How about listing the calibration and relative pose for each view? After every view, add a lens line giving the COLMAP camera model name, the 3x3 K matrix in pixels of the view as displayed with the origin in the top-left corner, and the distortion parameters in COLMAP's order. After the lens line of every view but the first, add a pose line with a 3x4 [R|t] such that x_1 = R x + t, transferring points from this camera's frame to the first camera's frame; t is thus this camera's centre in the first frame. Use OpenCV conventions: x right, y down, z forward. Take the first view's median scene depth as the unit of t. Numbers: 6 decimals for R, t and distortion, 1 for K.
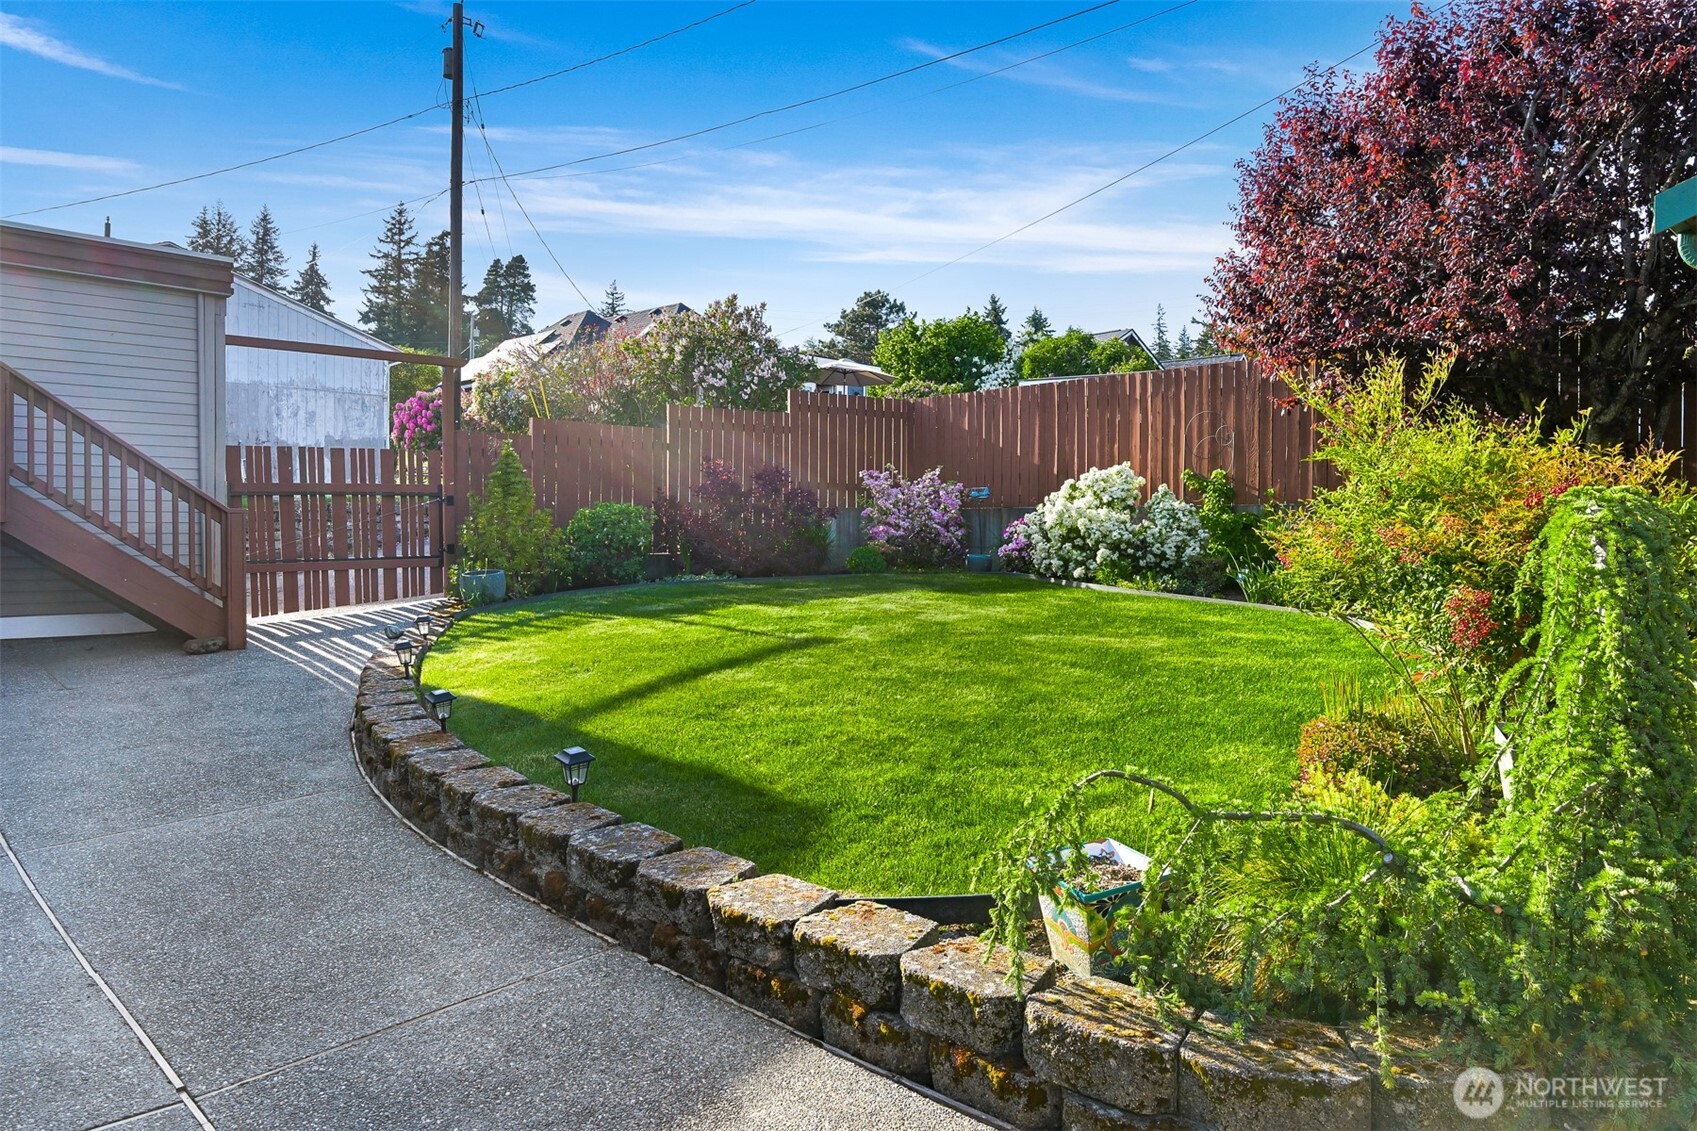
lens RADIAL K [[1124.8, 0, 848.0], [0, 1124.8, 561.3], [0, 0, 1]] dist [-0.002610, 0.006602]
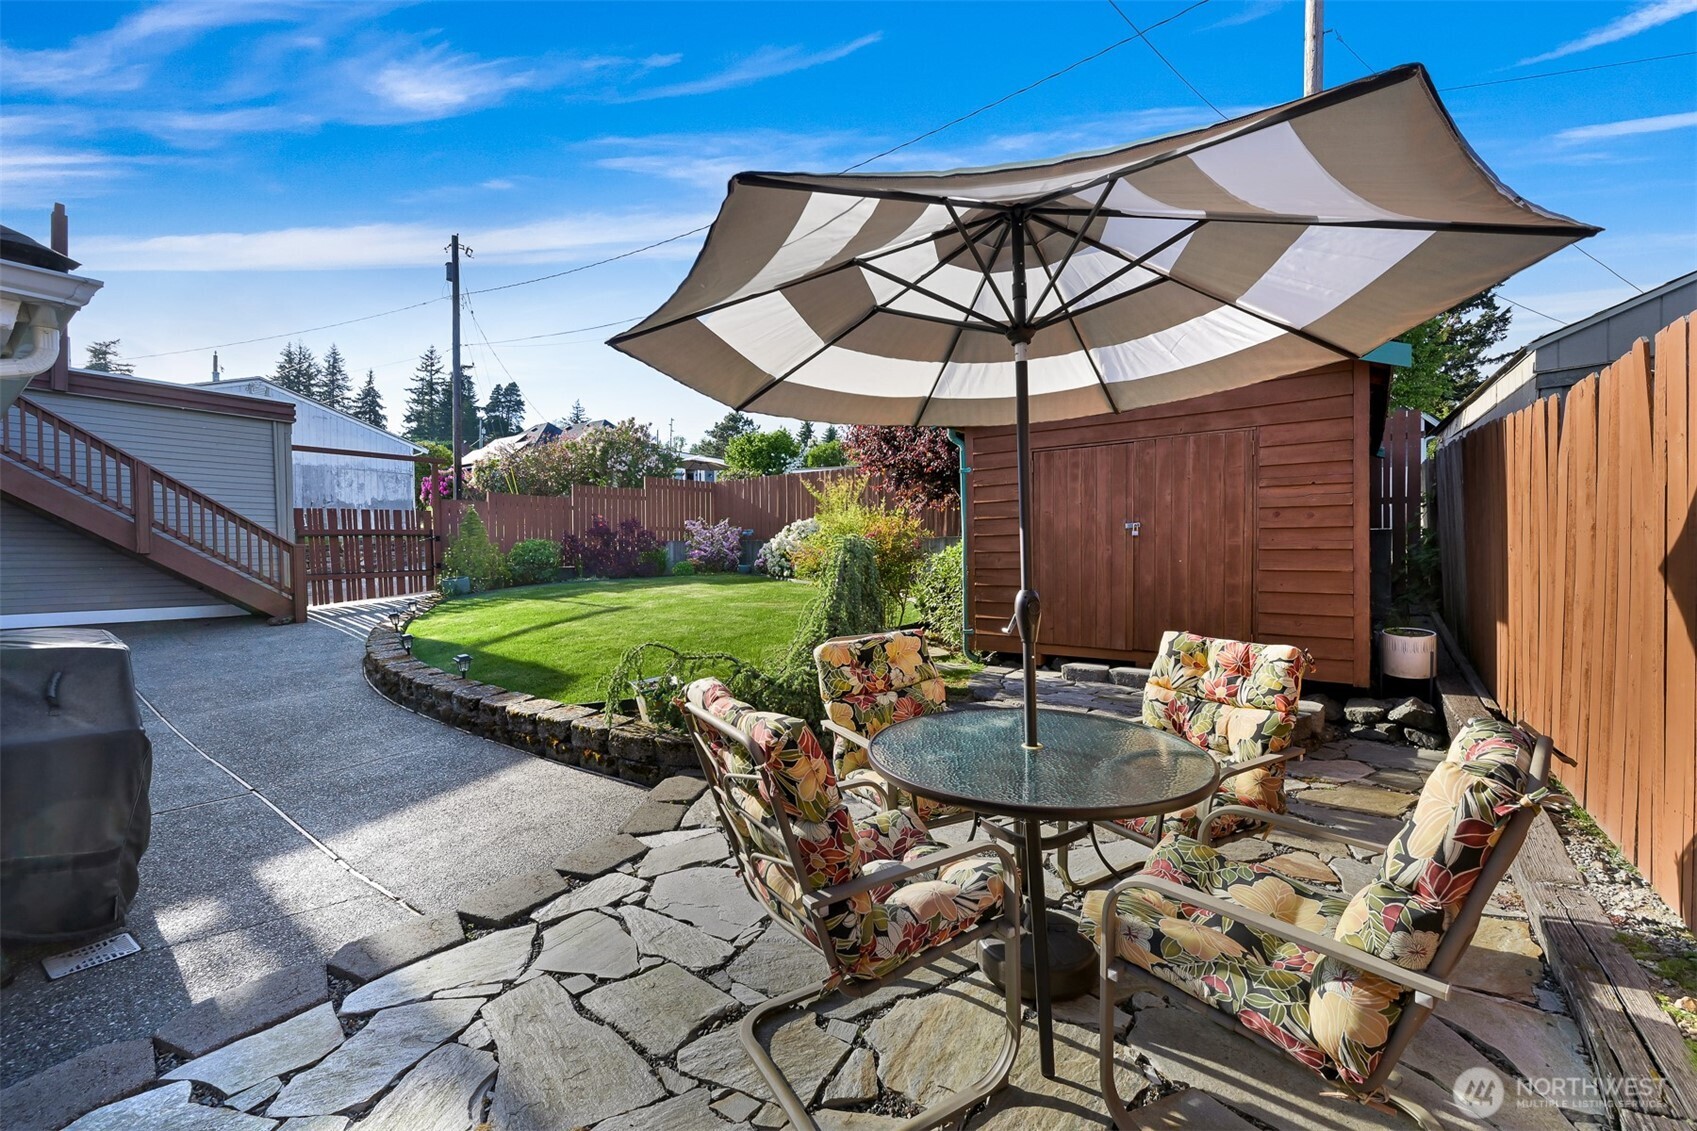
lens RADIAL K [[655.3, 0, 844.9], [0, 655.3, 579.7], [0, 0, 1]] dist [0.000147, -0.000062]
pose [[0.984200, -0.017134, 0.176230, 0.100803], [0.014534, 0.999766, 0.016034, 0.004218], [-0.176463, -0.013220, 0.984218, -0.144630]]
